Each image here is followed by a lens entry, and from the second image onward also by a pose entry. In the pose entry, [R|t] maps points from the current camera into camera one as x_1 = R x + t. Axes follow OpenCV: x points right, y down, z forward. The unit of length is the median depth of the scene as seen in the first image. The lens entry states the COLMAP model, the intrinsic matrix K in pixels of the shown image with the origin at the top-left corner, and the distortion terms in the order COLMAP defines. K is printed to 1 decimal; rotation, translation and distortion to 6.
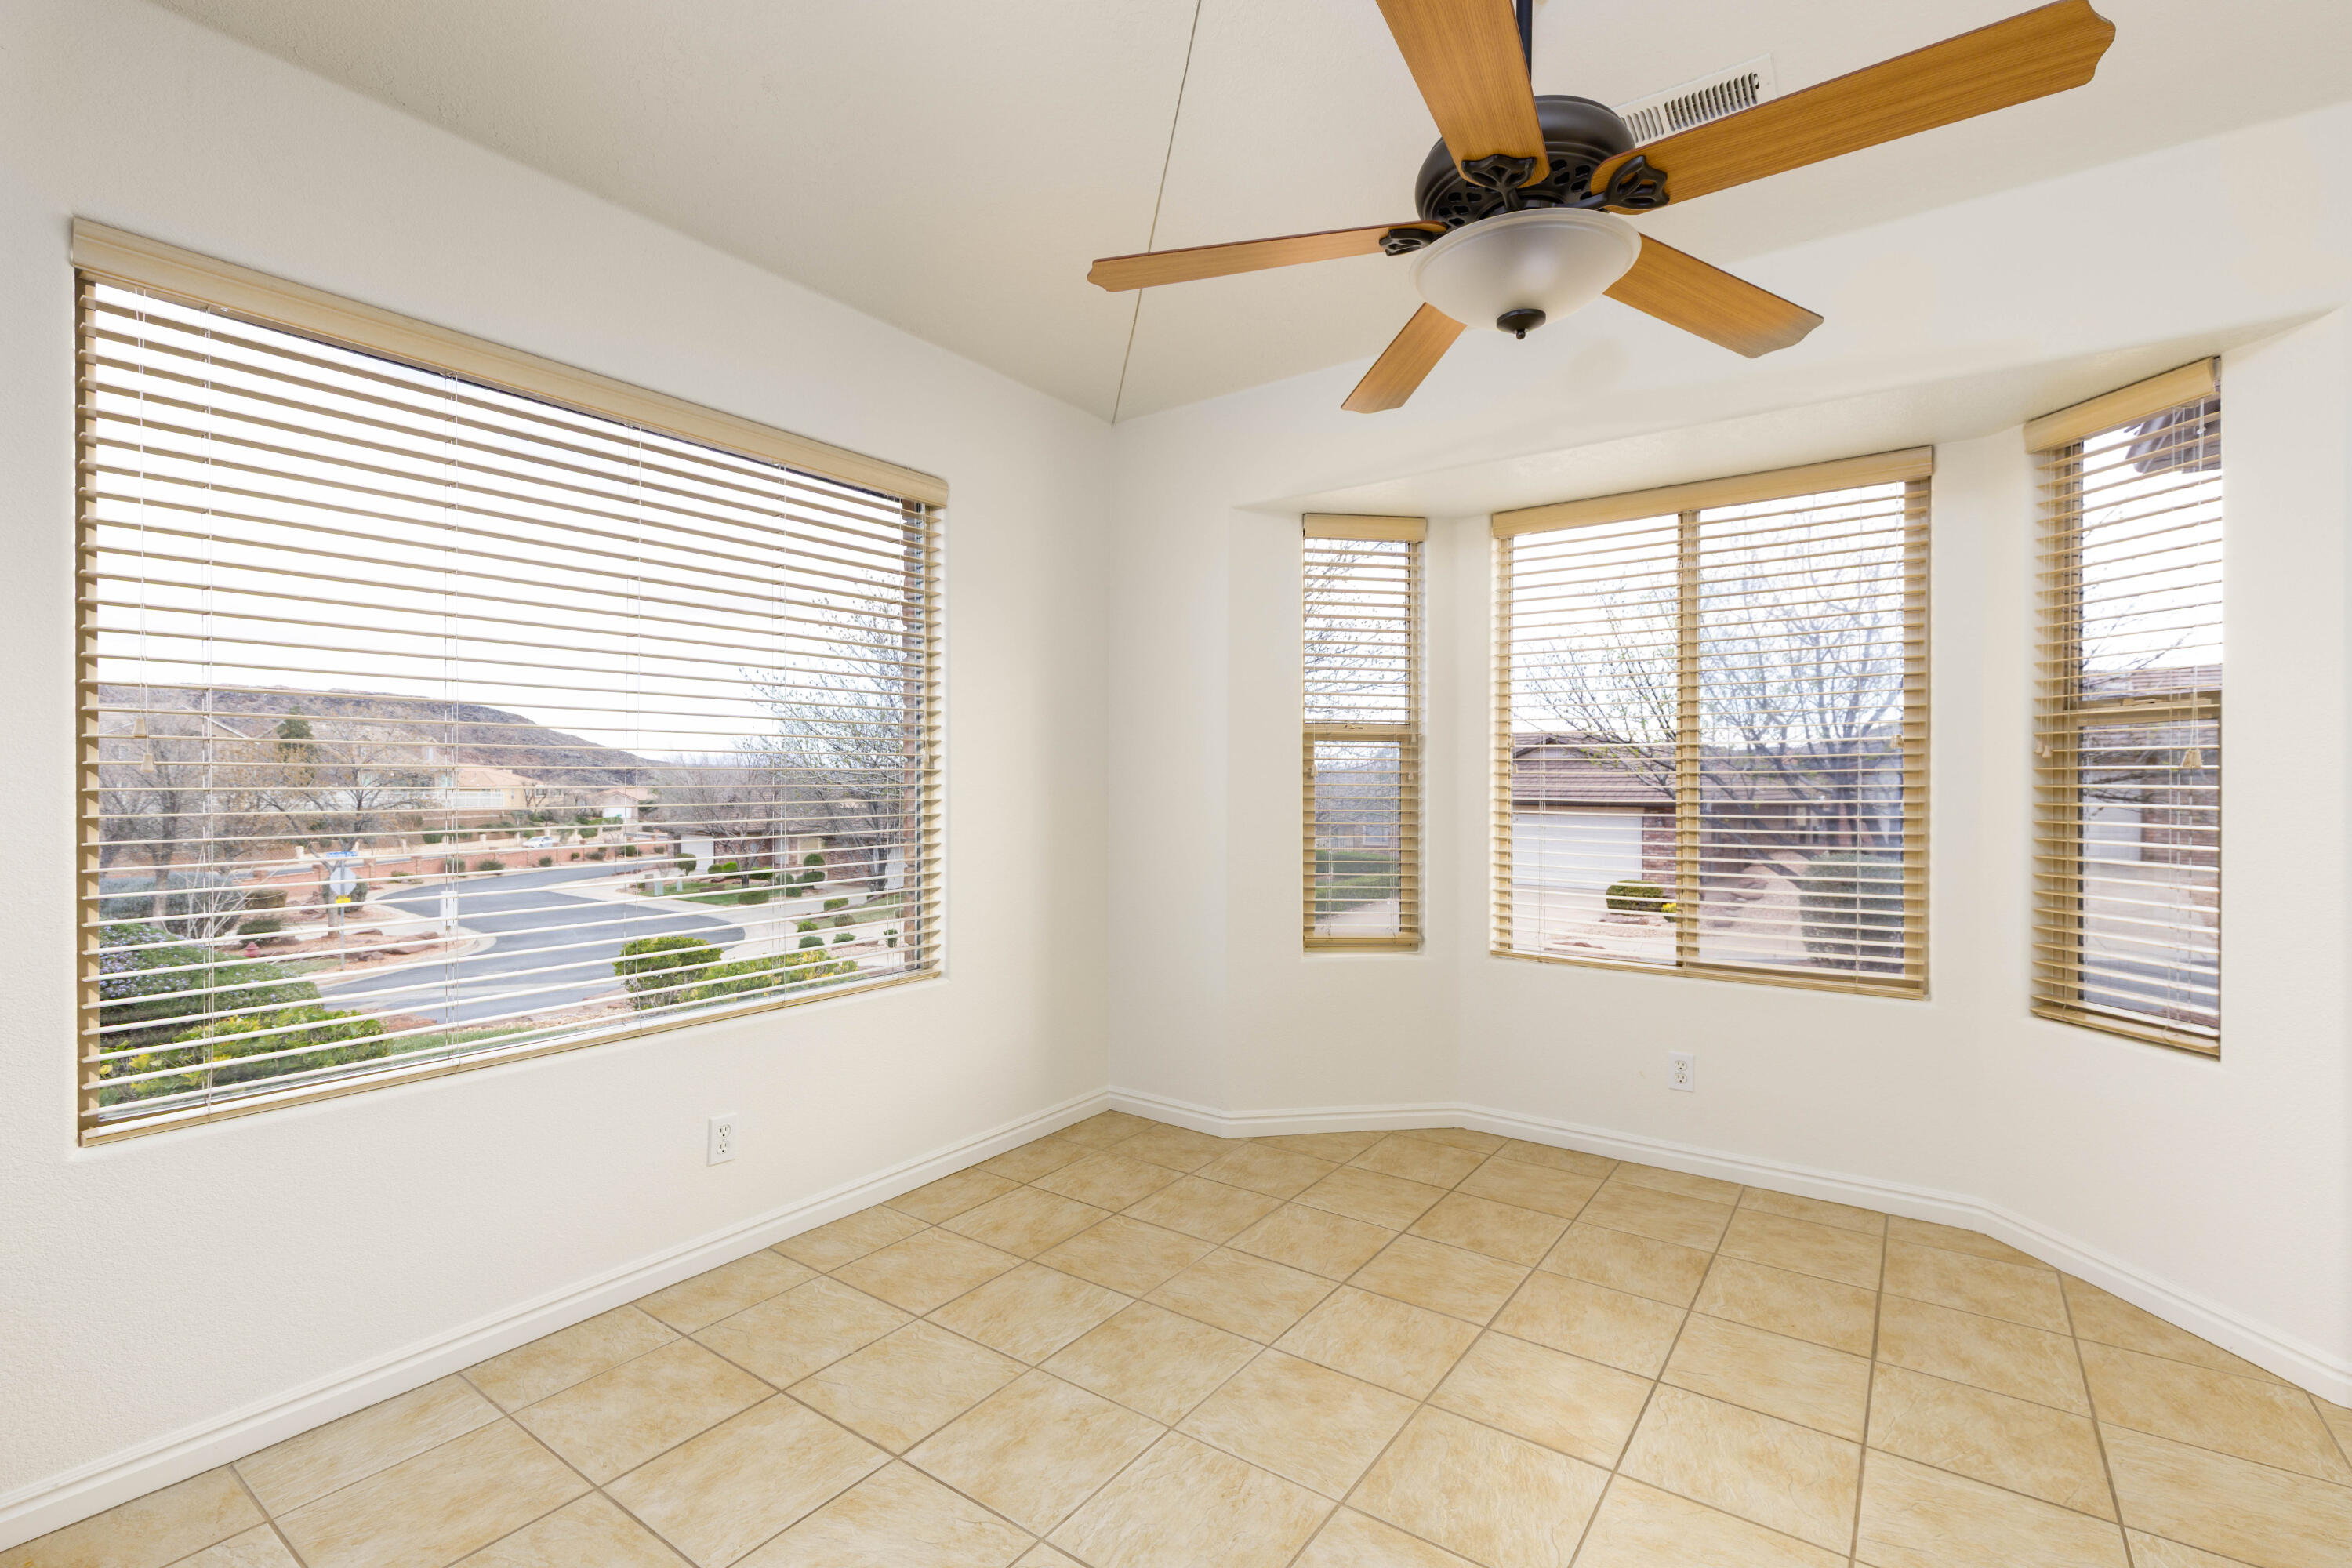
lens RADIAL K [[1052.5, 0, 1178.1], [0, 1052.5, 790.7], [0, 0, 1]] dist [0.000442, -0.000345]
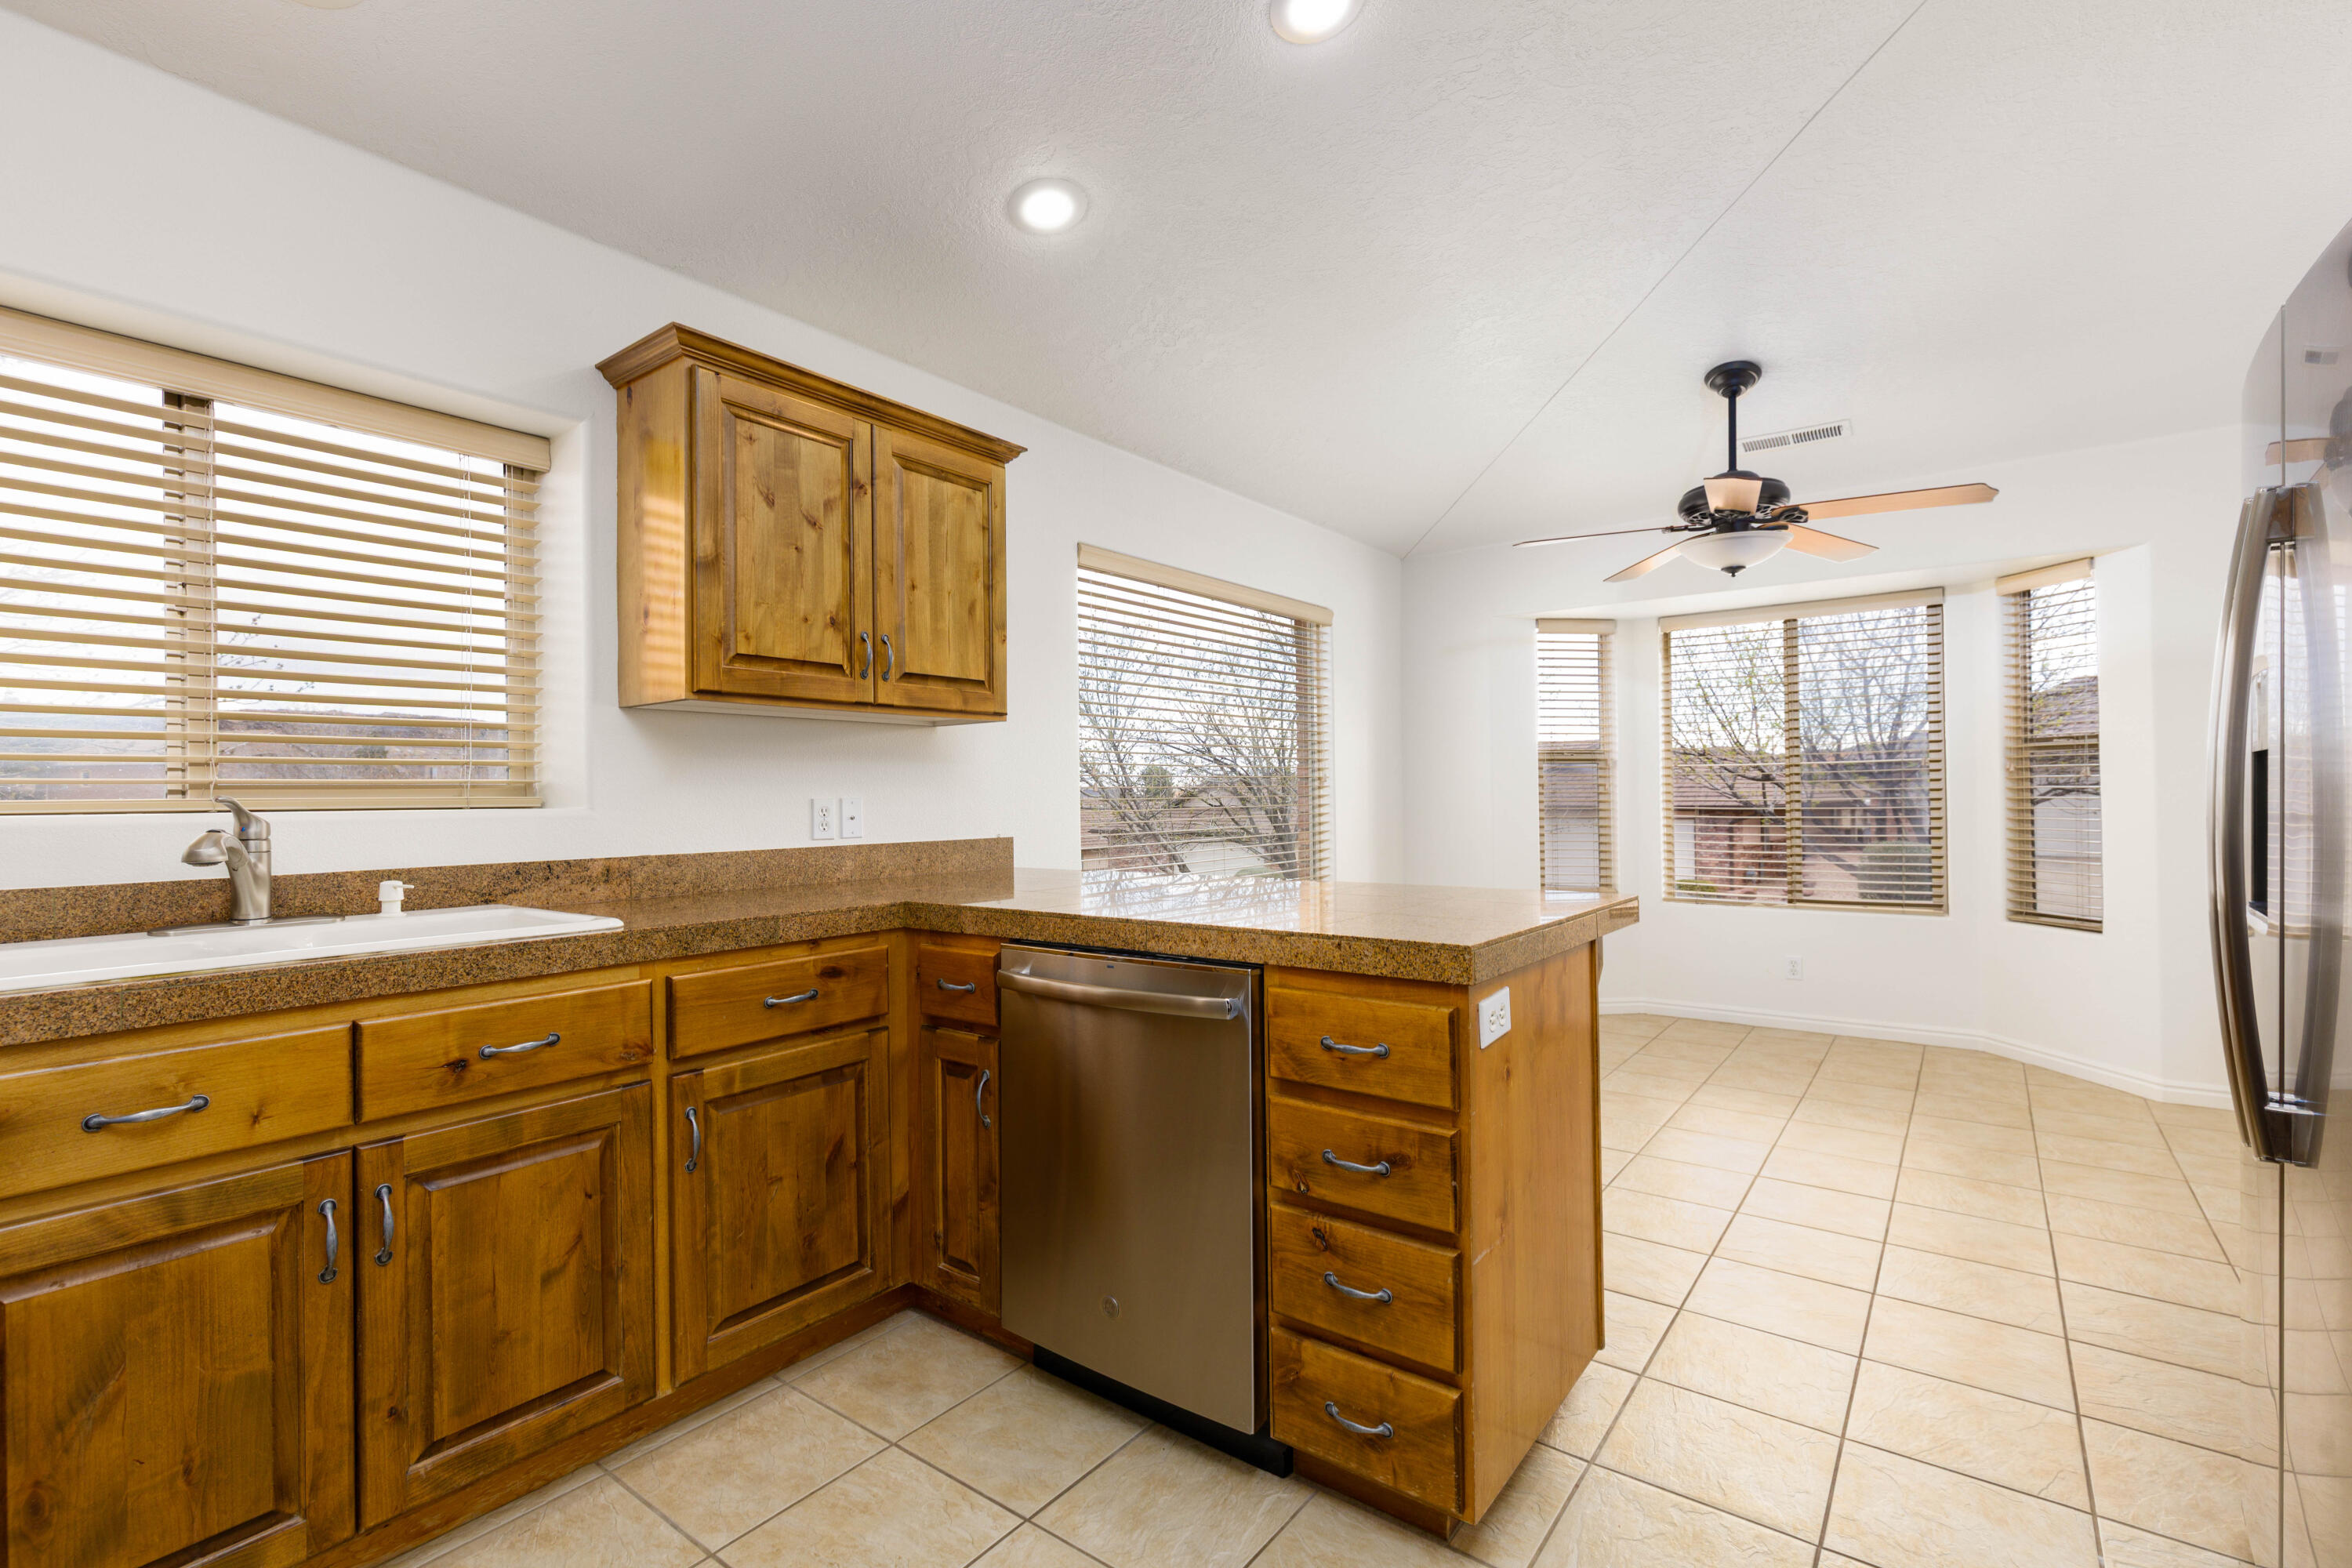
lens RADIAL K [[1052.5, 0, 1173.6], [0, 1052.5, 785.8], [0, 0, 1]] dist [0.000442, -0.000345]
pose [[0.999417, -0.011519, -0.032140, -0.411257], [0.011059, 0.999835, -0.014439, 0.001587], [0.032301, 0.014075, 0.999379, -0.638705]]
